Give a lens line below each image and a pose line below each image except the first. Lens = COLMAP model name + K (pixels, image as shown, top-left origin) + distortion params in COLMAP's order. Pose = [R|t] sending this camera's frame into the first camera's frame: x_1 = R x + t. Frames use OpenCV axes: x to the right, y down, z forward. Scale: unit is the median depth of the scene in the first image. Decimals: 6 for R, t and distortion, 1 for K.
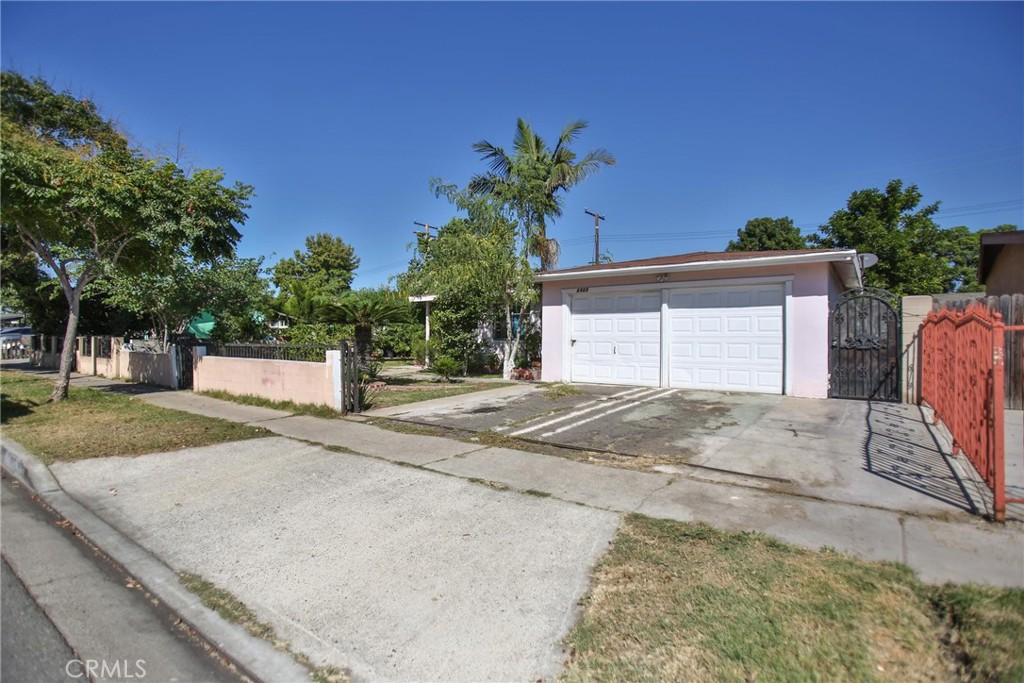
lens RADIAL K [[509.8, 0, 499.6], [0, 509.8, 338.7], [0, 0, 1]] dist [-0.078219, 0.036301]
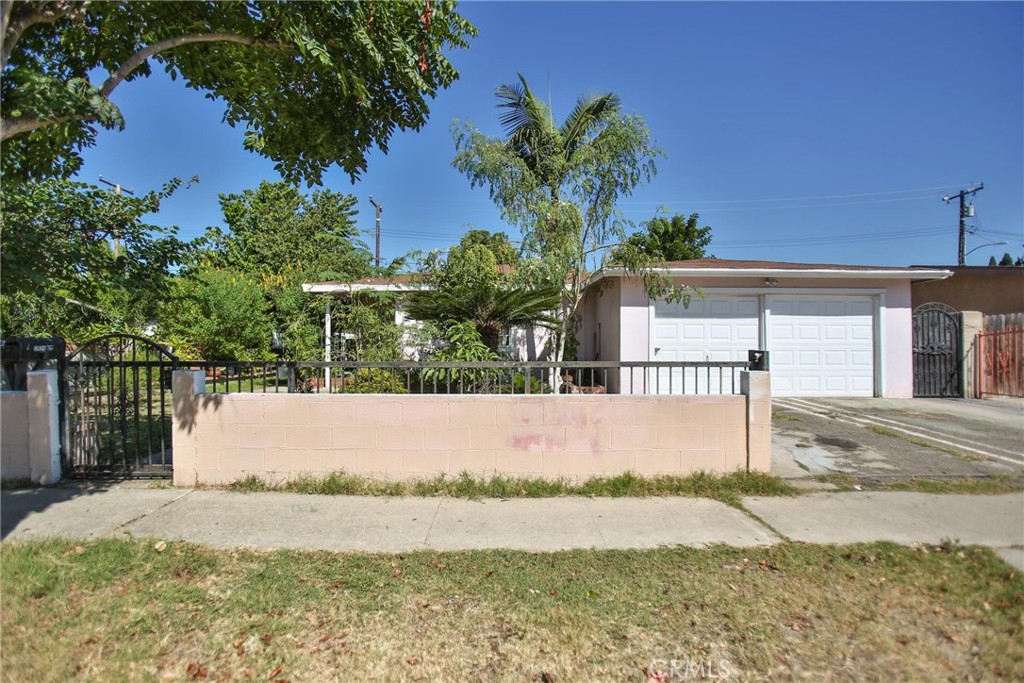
lens RADIAL K [[518.0, 0, 512.0], [0, 518.0, 341.5], [0, 0, 1]] dist [-0.033511, 0.000709]
pose [[0.801317, 0.000150, 0.598241, -0.730305], [0.002118, 0.999993, -0.003088, -0.008050], [-0.598237, 0.003741, 0.801311, 0.581200]]
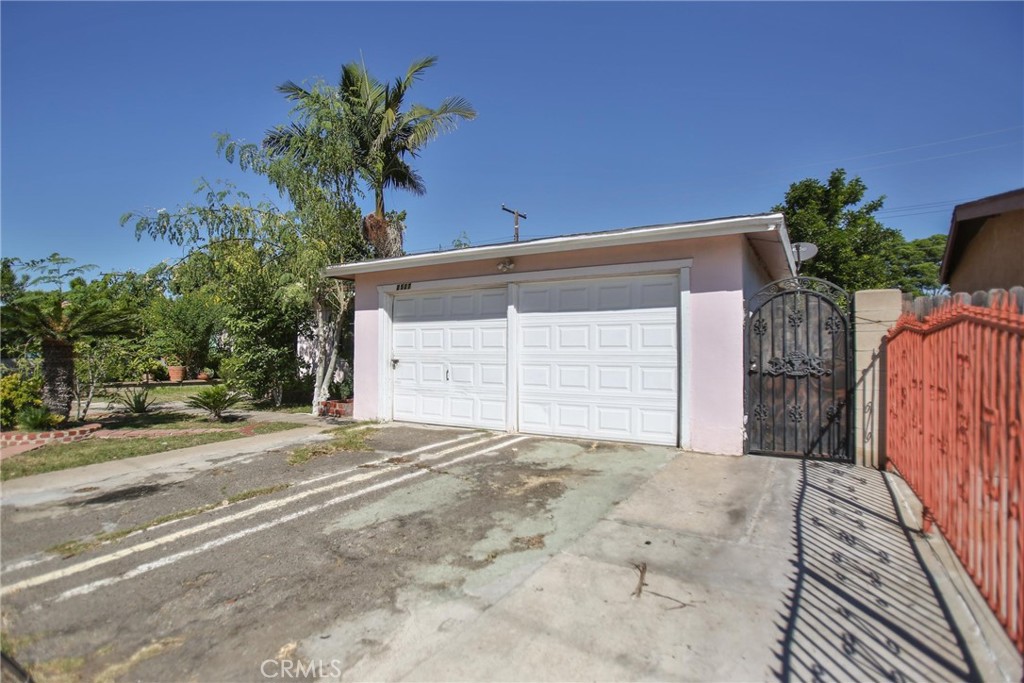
lens RADIAL K [[537.8, 0, 488.2], [0, 537.8, 350.3], [0, 0, 1]] dist [-0.094543, 0.049371]
pose [[0.996093, -0.003418, 0.088245, 0.268027], [0.003634, 0.999991, -0.002289, -0.010424], [-0.088236, 0.002601, 0.996096, 0.346401]]
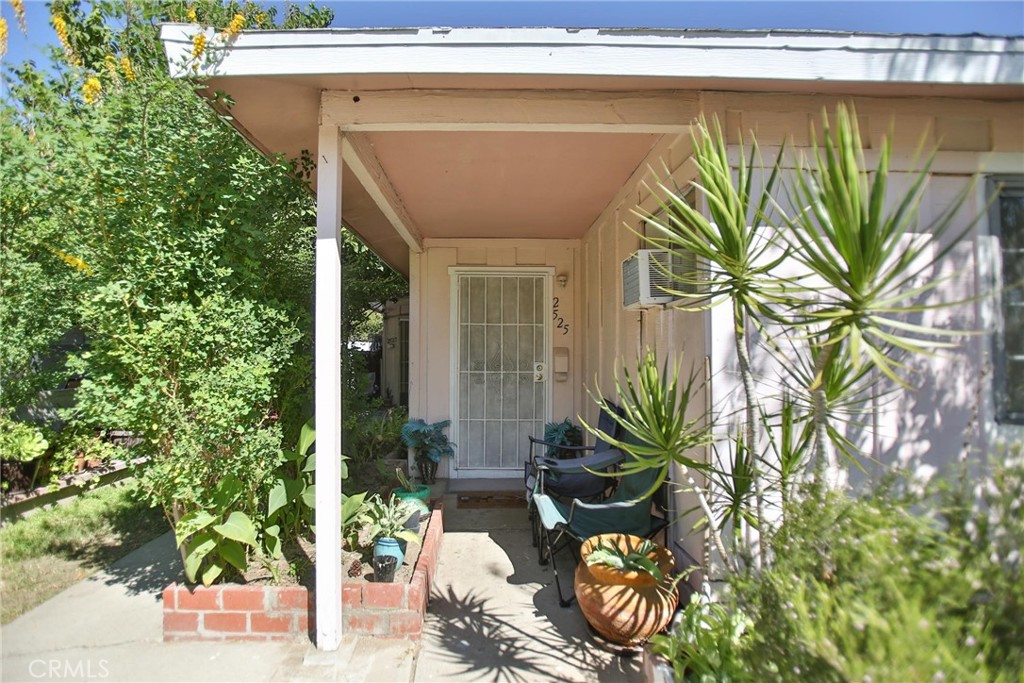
lens RADIAL K [[509.8, 0, 499.6], [0, 509.8, 338.7], [0, 0, 1]] dist [-0.078219, 0.036301]
pose [[0.802510, 0.012274, 0.596512, -0.370050], [0.001803, 0.999734, -0.022997, -0.034075], [-0.596636, 0.019531, 0.802275, 1.766778]]
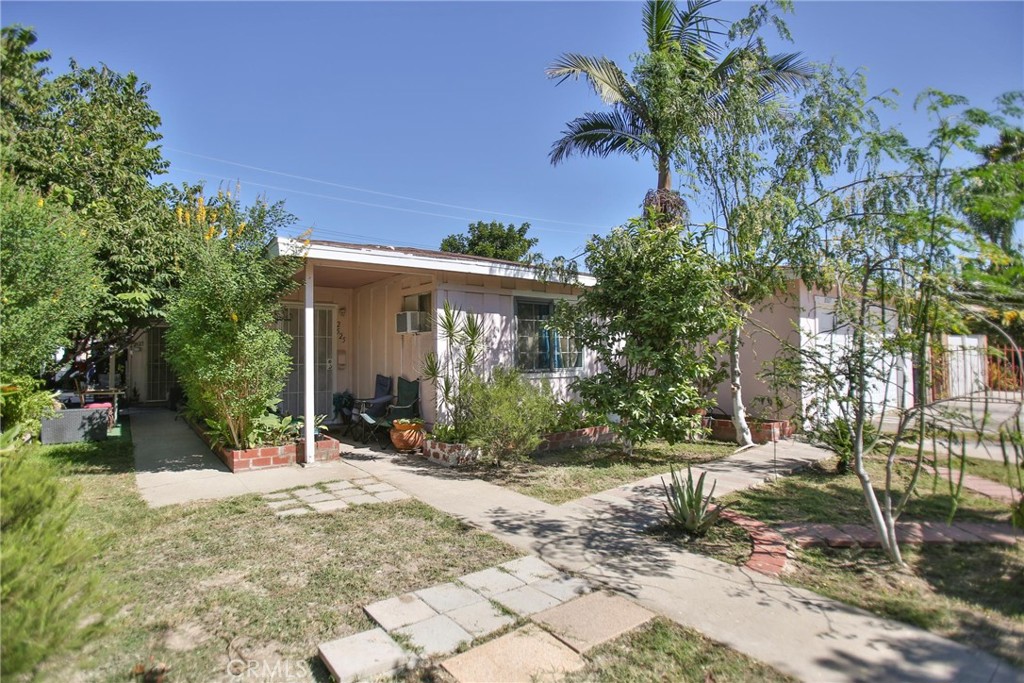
lens RADIAL K [[509.8, 0, 499.6], [0, 509.8, 338.7], [0, 0, 1]] dist [-0.078219, 0.036301]
pose [[0.295145, 0.025808, 0.955104, -0.837637], [0.005255, 0.999576, -0.028633, -0.029005], [-0.955438, 0.013470, 0.294884, 1.588541]]
